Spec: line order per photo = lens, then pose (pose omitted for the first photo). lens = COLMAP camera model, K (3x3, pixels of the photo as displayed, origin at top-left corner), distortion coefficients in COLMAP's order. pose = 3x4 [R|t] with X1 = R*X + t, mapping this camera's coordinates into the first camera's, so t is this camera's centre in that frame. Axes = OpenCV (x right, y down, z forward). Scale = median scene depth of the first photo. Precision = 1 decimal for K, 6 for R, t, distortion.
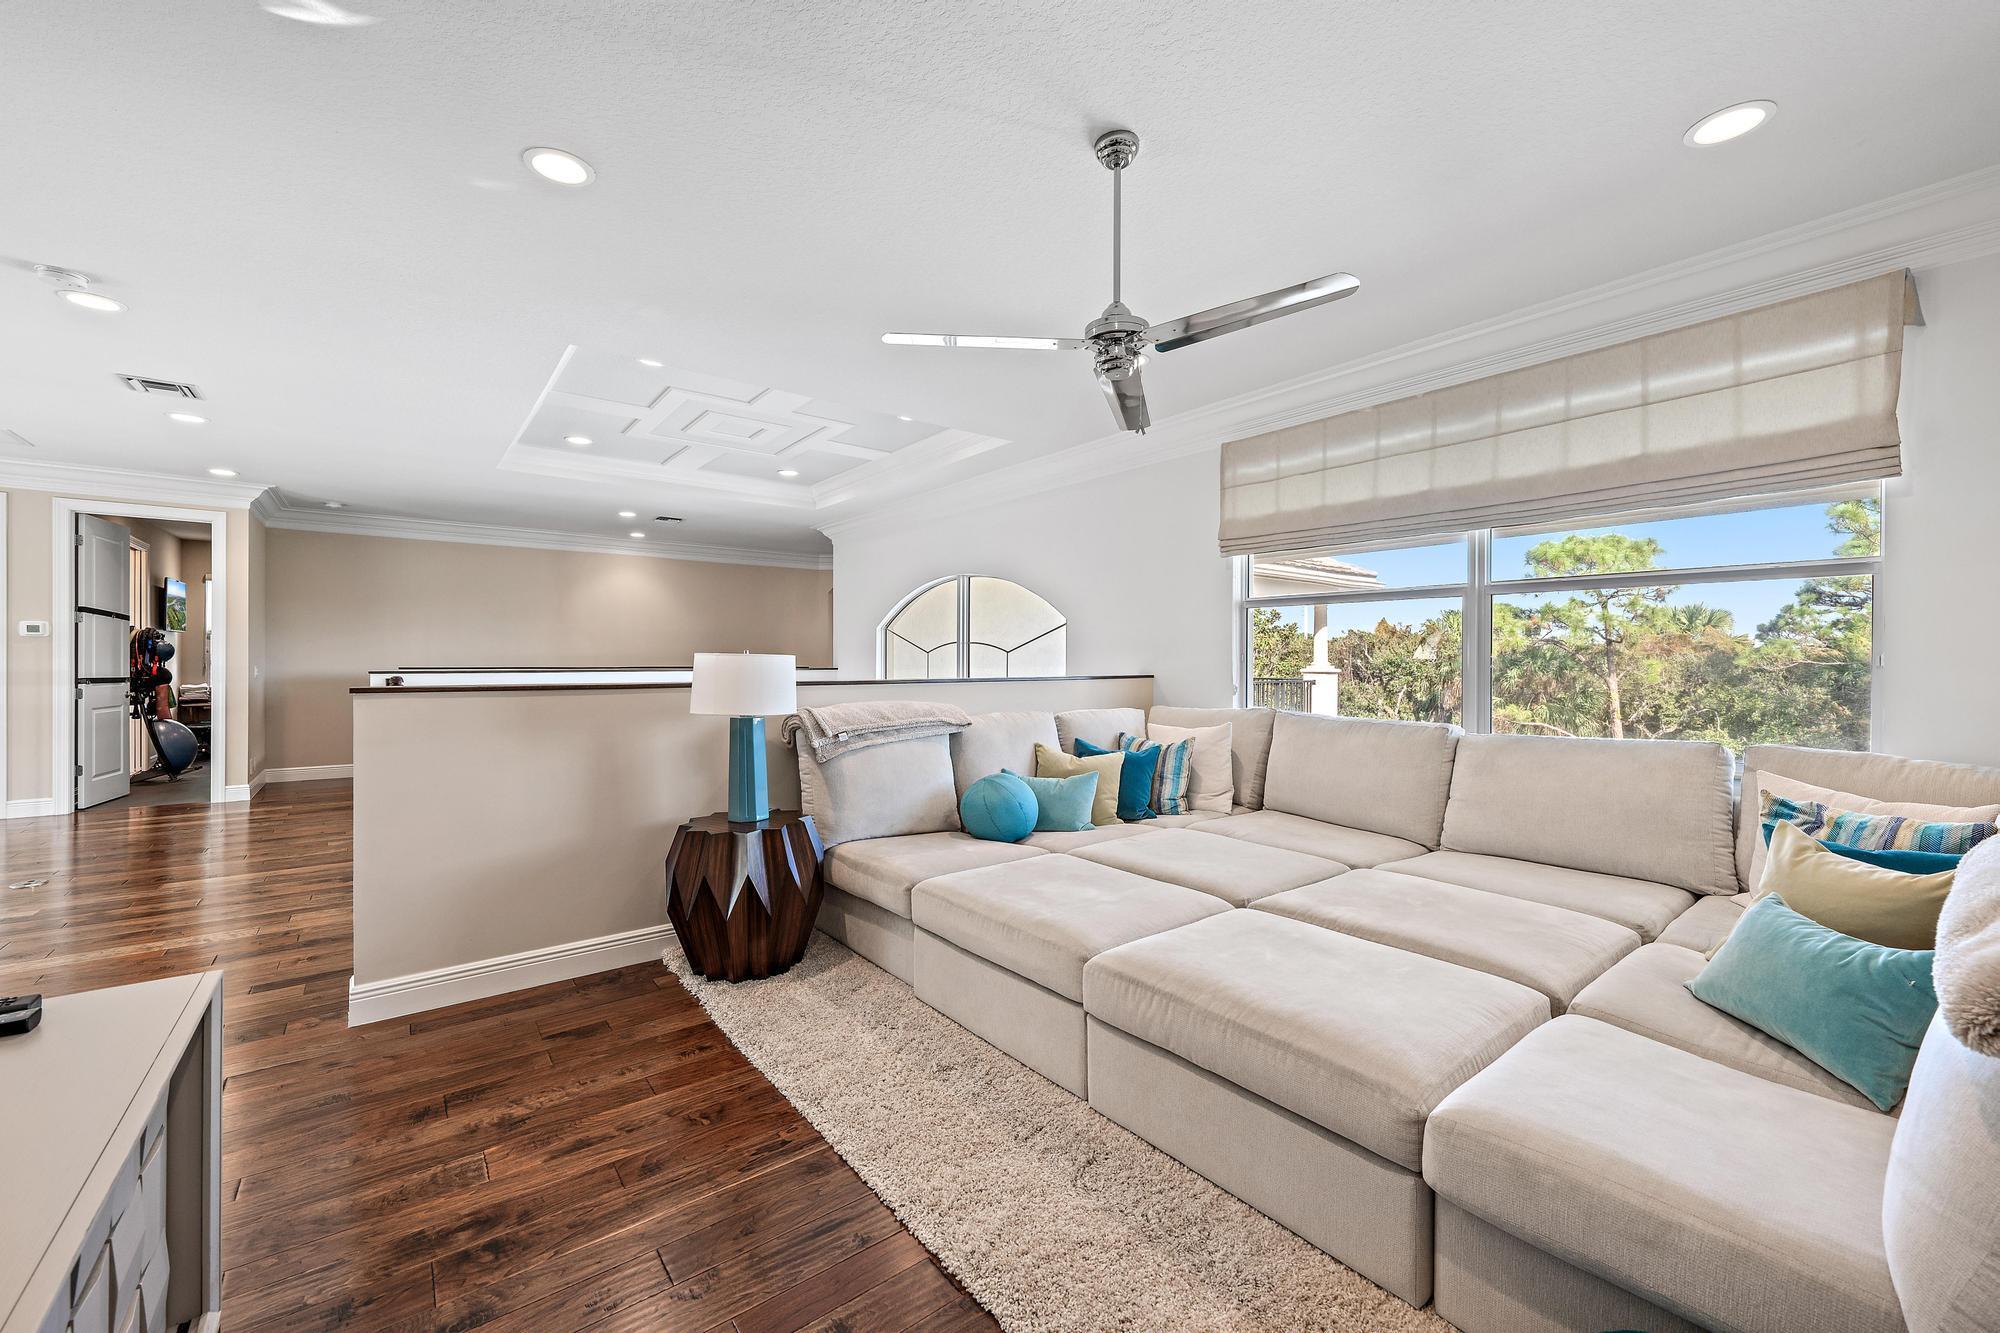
lens RADIAL K [[789.7, 0, 993.5], [0, 789.7, 662.6], [0, 0, 1]] dist [-0.000402, 0.000000]
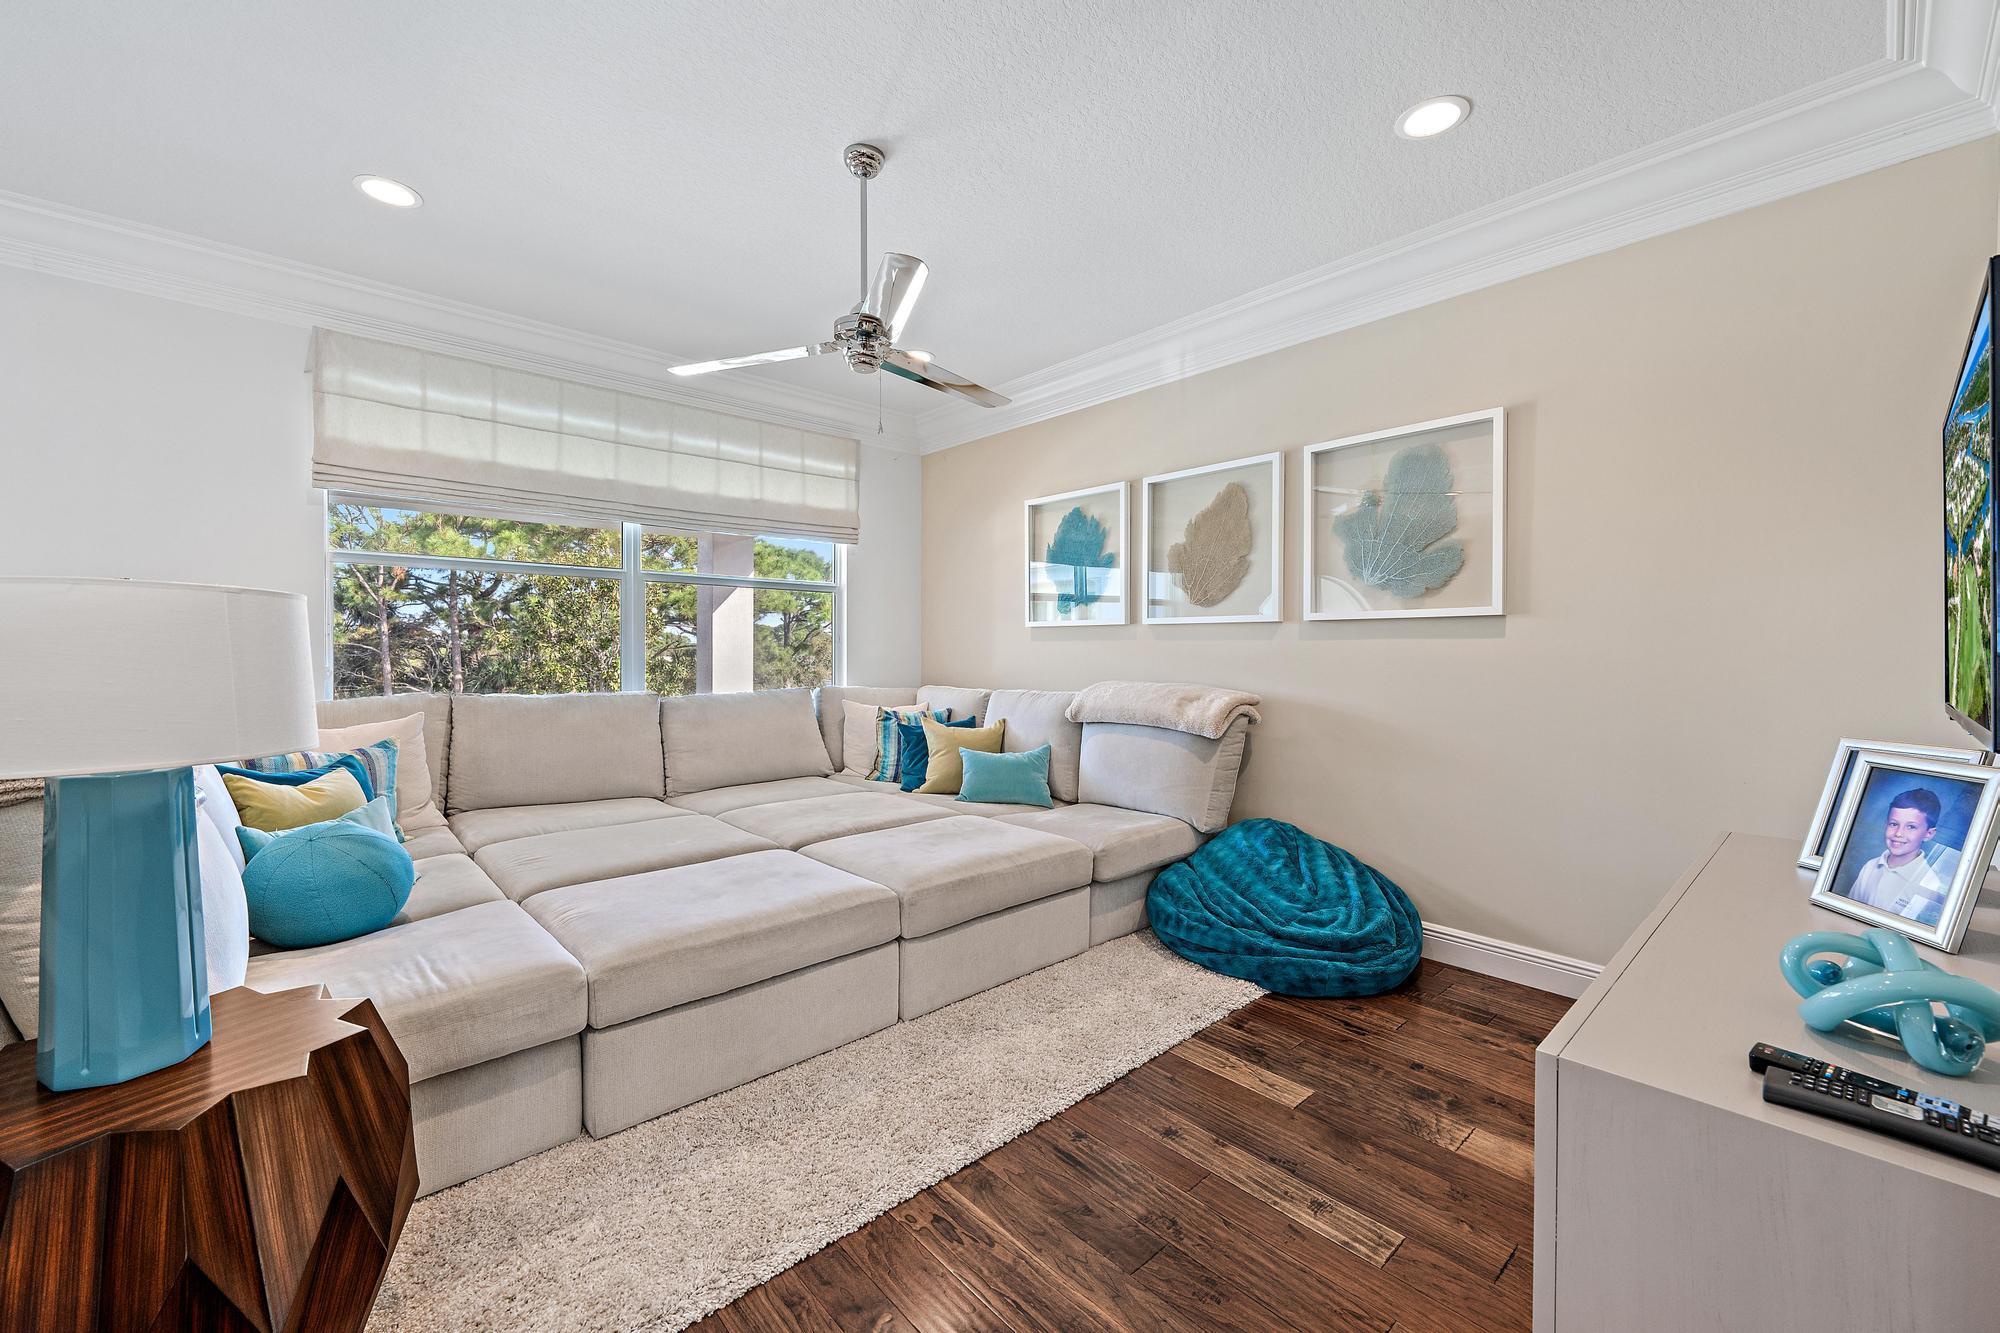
lens RADIAL K [[789.7, 0, 997.8], [0, 789.7, 654.1], [0, 0, 1]] dist [-0.000402, 0.000000]
pose [[-0.071699, -0.010856, 0.997367, -0.784447], [-0.003753, 0.999937, 0.010614, 0.014116], [-0.997419, -0.002982, -0.071735, 0.730539]]
